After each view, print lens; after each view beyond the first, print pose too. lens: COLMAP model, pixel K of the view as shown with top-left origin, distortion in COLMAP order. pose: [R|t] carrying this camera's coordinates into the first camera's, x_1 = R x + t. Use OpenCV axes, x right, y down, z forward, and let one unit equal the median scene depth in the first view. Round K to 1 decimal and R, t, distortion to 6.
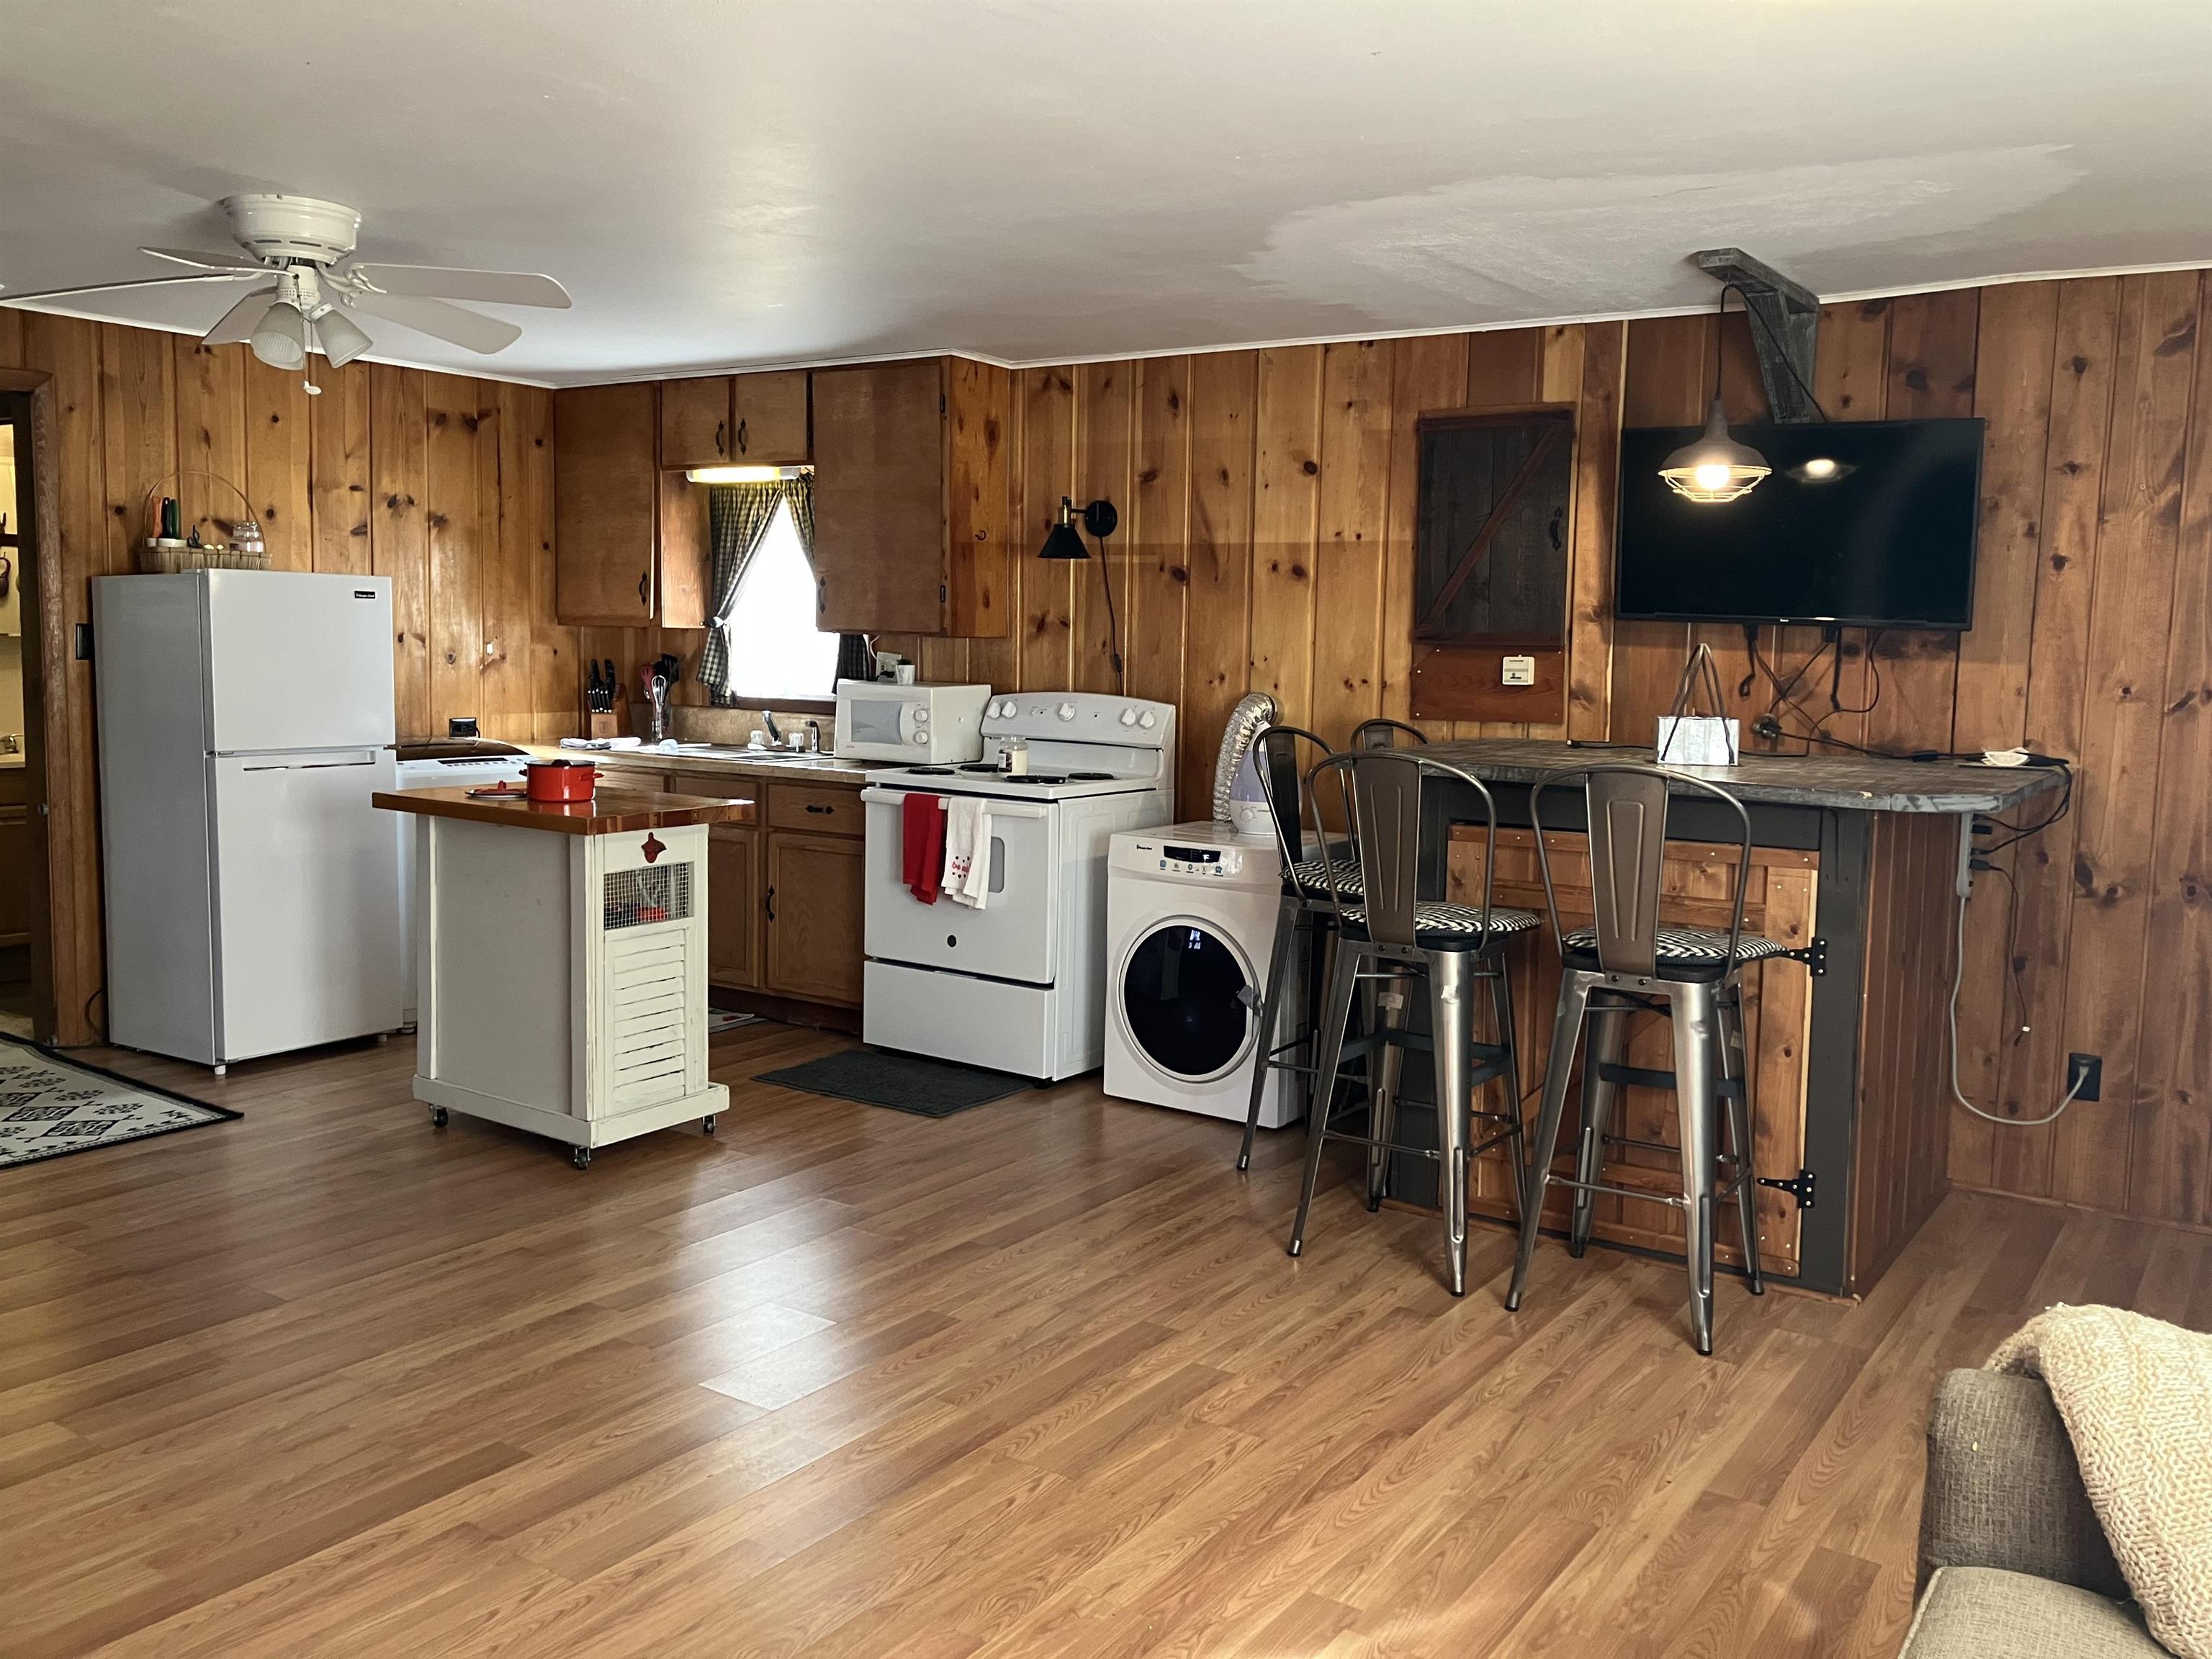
lens RADIAL K [[1801.7, 0, 1140.3], [0, 1801.7, 803.7], [0, 0, 1]] dist [0.043905, -0.056061]
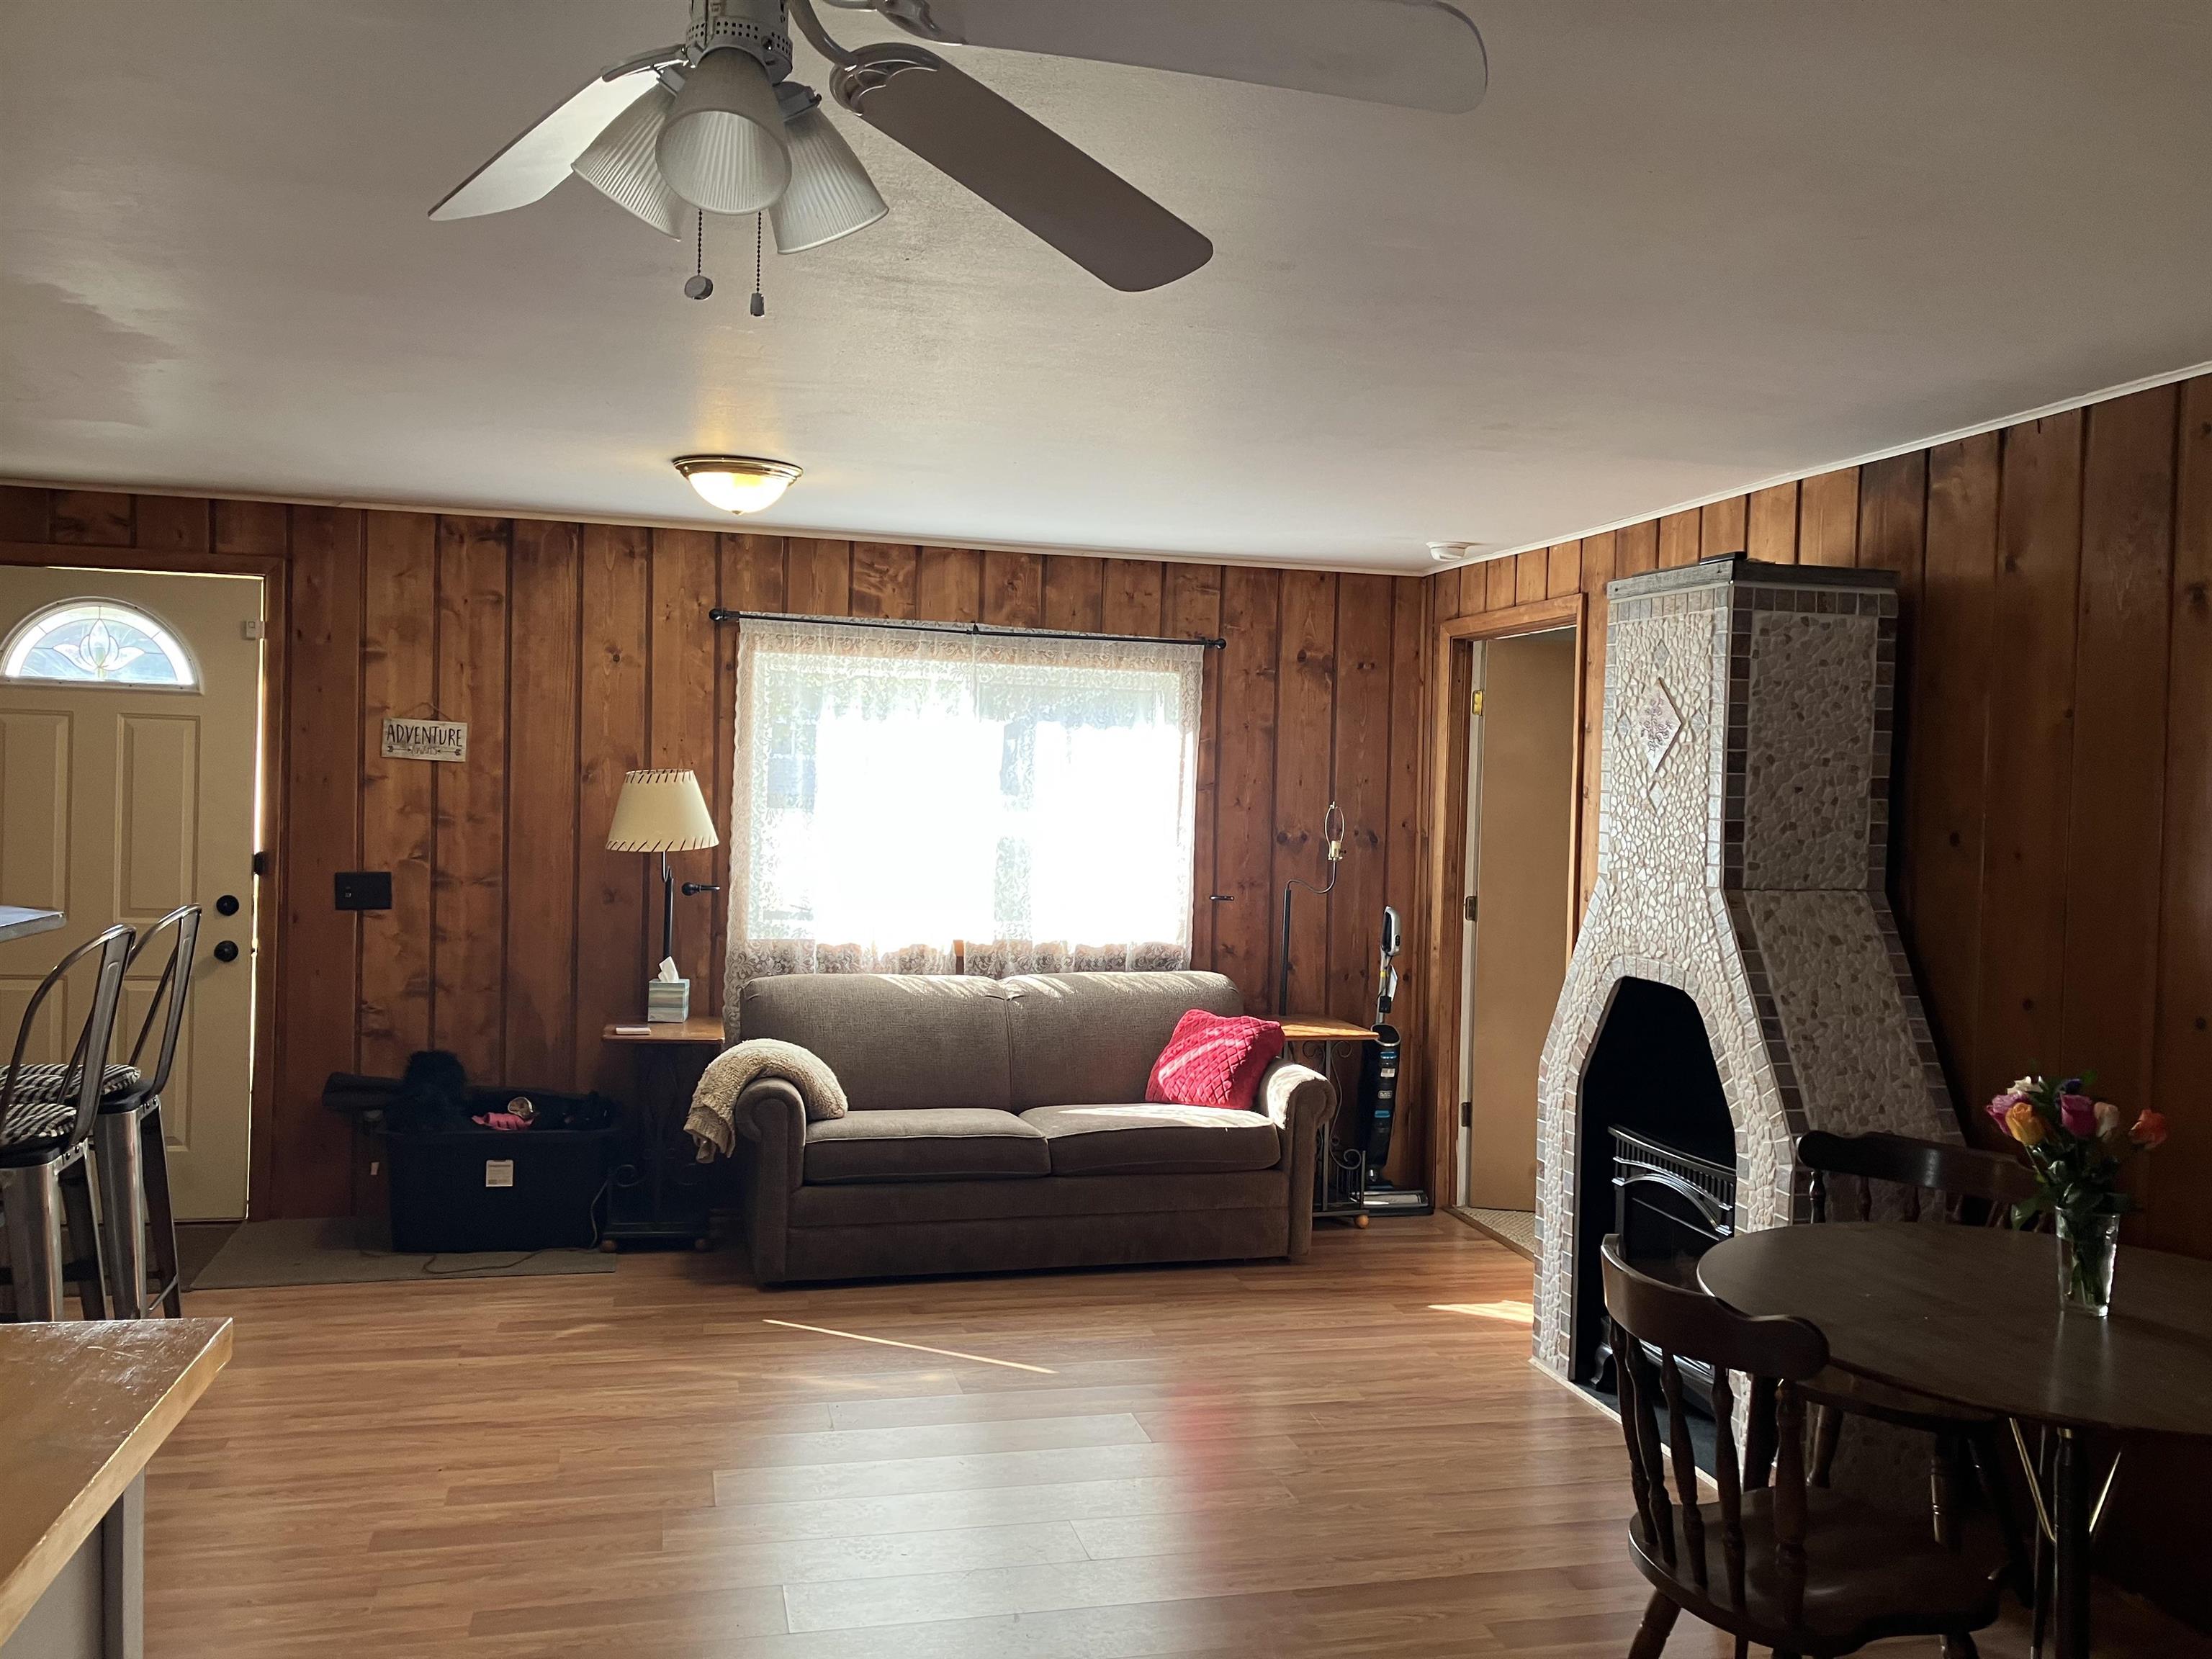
lens RADIAL K [[1801.7, 0, 1114.8], [0, 1801.7, 829.9], [0, 0, 1]] dist [0.043905, -0.056061]
pose [[-0.744329, -0.058395, 0.665255, -0.588967], [0.020536, 0.993697, 0.110203, -0.116439], [-0.667497, 0.095689, -0.738438, 0.938139]]
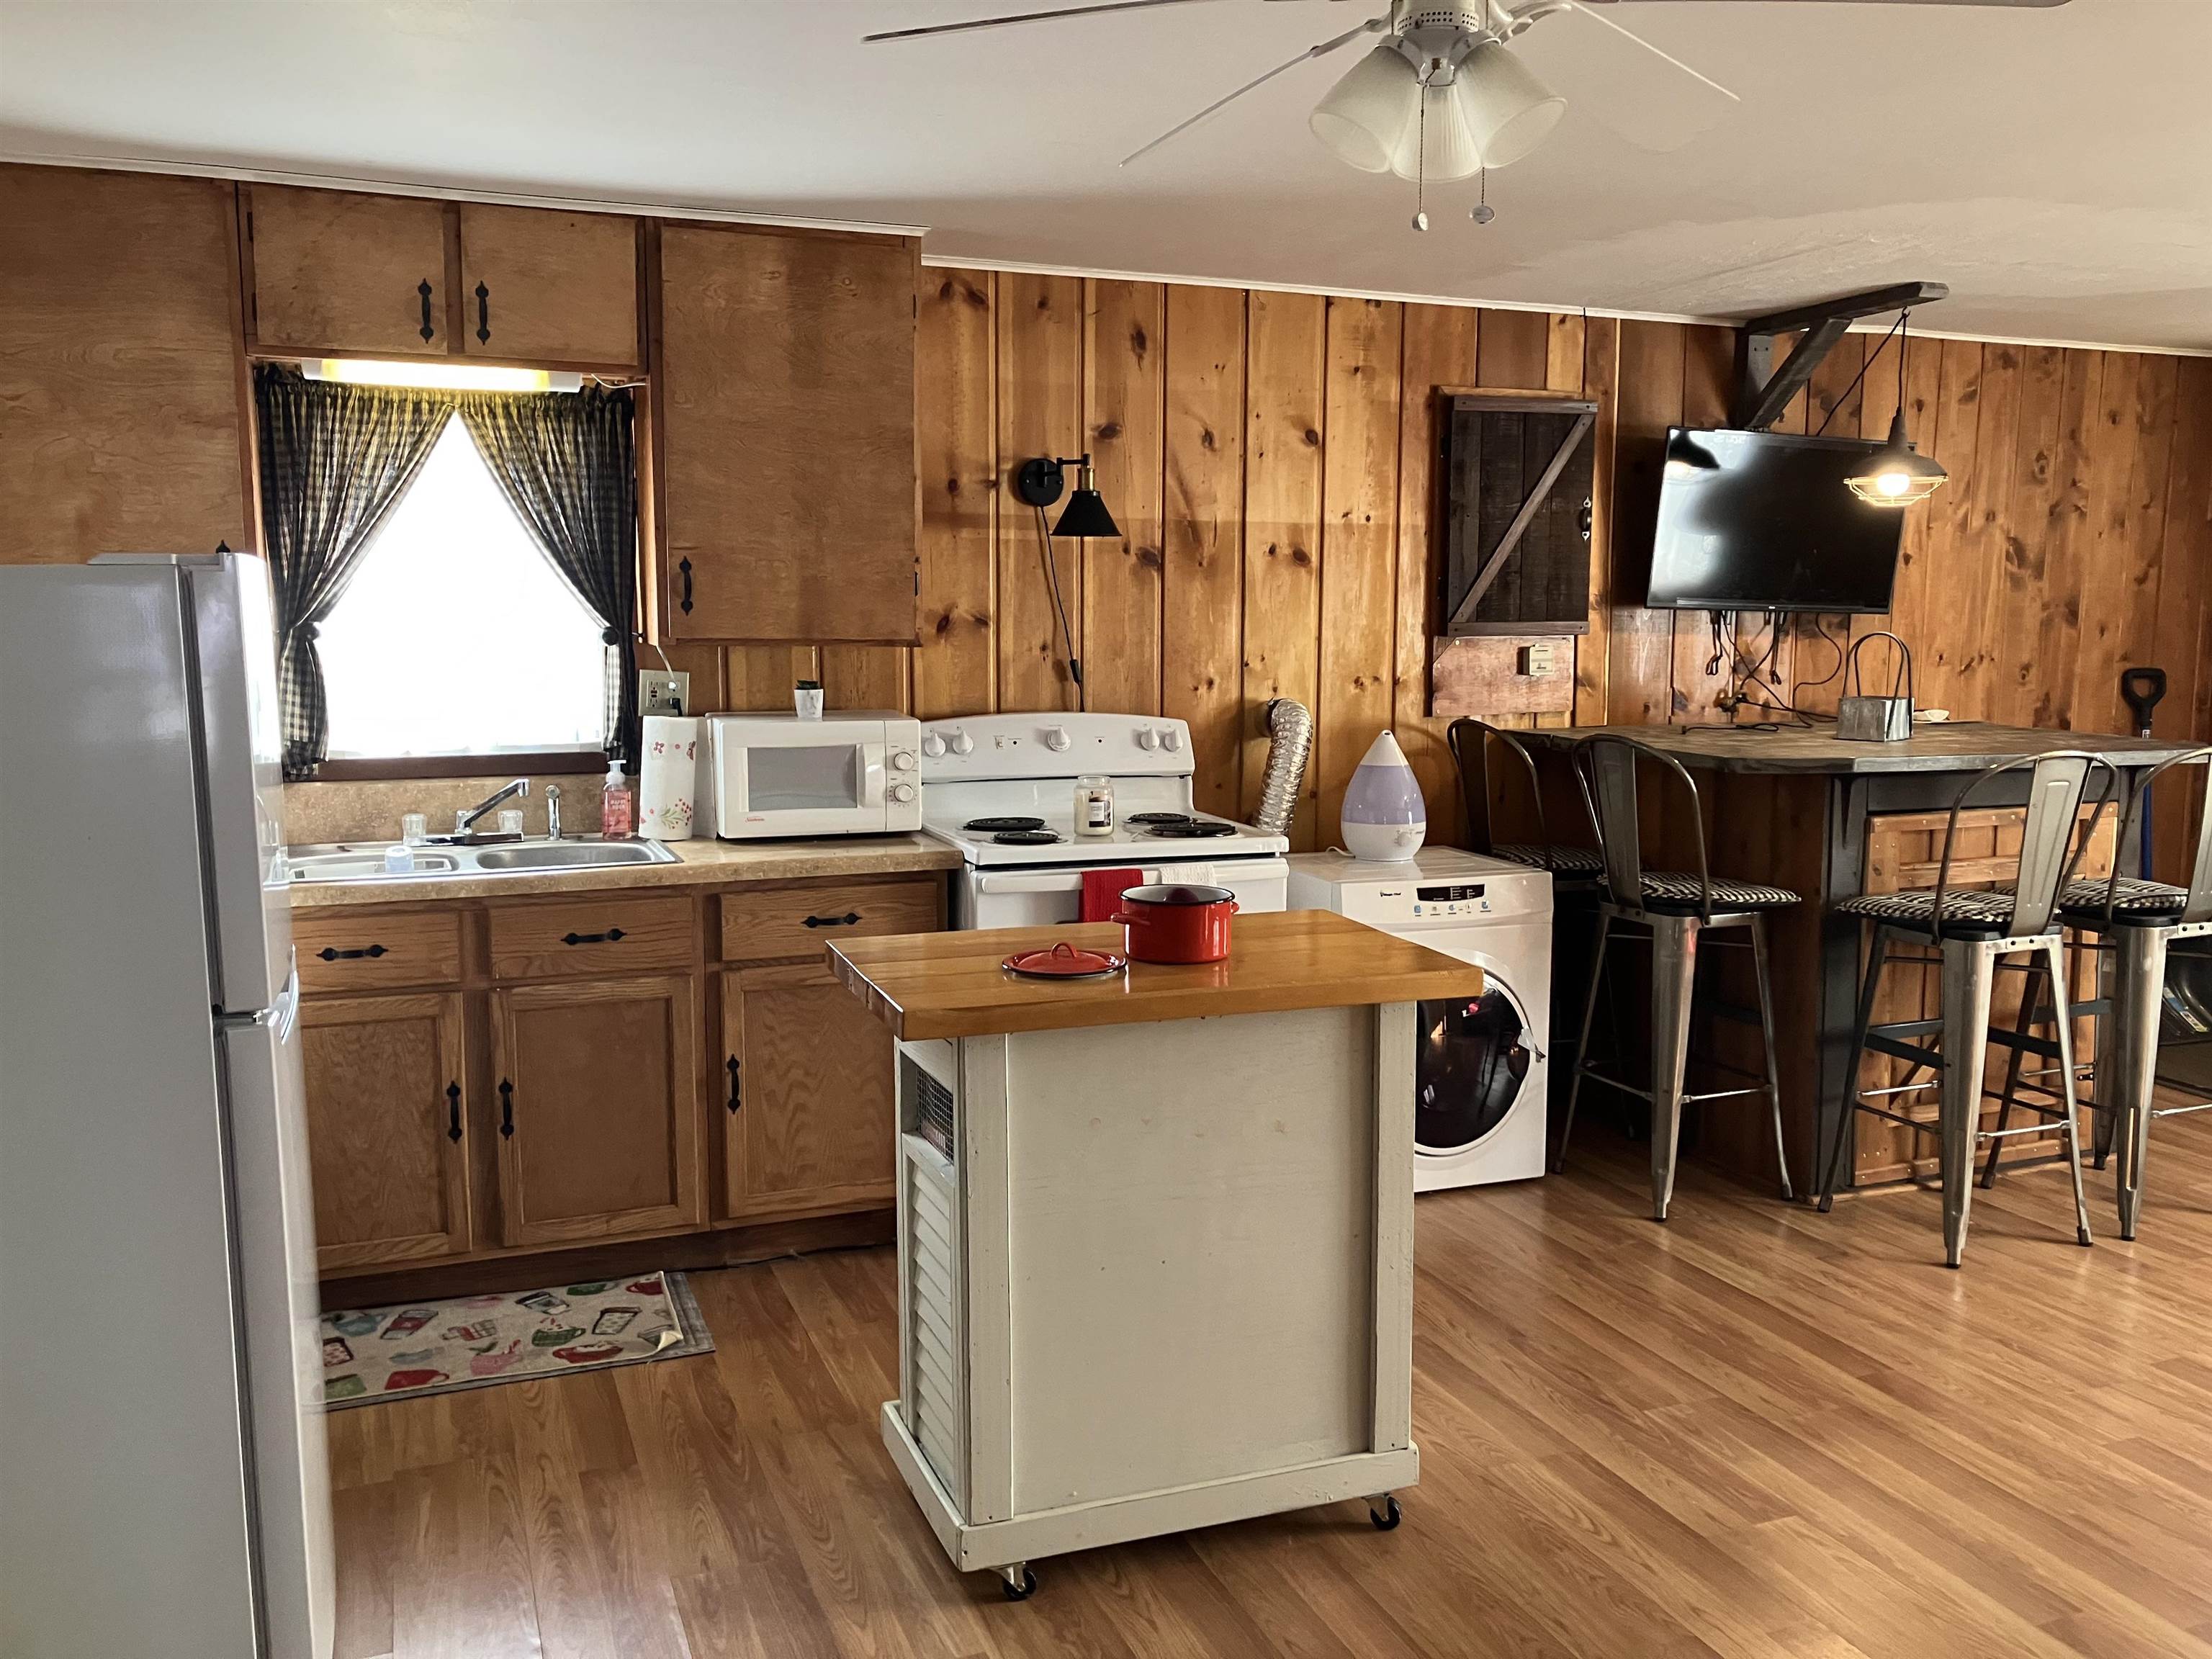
lens RADIAL K [[1801.7, 0, 1102.7], [0, 1801.7, 816.4], [0, 0, 1]] dist [0.043905, -0.056061]
pose [[0.560607, -0.116758, 0.819809, -0.720661], [0.085976, 0.992866, 0.082612, -0.087670], [-0.823607, 0.024171, 0.566646, 0.610846]]
